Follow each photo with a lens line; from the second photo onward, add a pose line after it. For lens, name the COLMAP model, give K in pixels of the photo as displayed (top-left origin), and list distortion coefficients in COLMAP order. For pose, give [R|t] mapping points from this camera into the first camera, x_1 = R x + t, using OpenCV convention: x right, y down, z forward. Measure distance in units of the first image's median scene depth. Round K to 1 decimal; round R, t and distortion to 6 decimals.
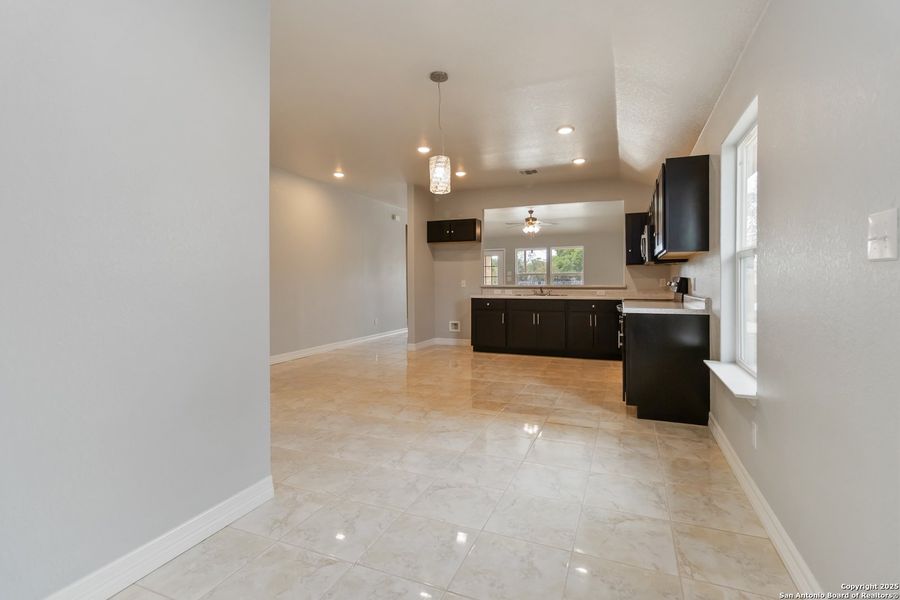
lens RADIAL K [[416.8, 0, 454.9], [0, 416.8, 285.8], [0, 0, 1]] dist [-0.000070, 0.000026]
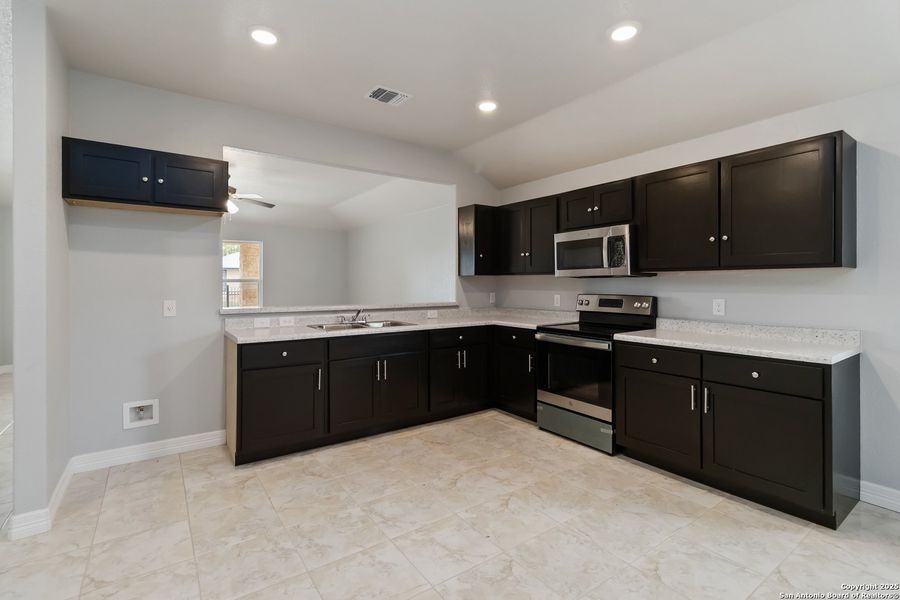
lens RADIAL K [[423.7, 0, 455.0], [0, 423.7, 285.0], [0, 0, 1]] dist [0.000642, 0.000366]
pose [[0.535236, -0.001048, 0.844702, -0.196172], [0.009630, 0.999942, -0.004861, -0.025070], [-0.844648, 0.010736, 0.535215, 0.543923]]
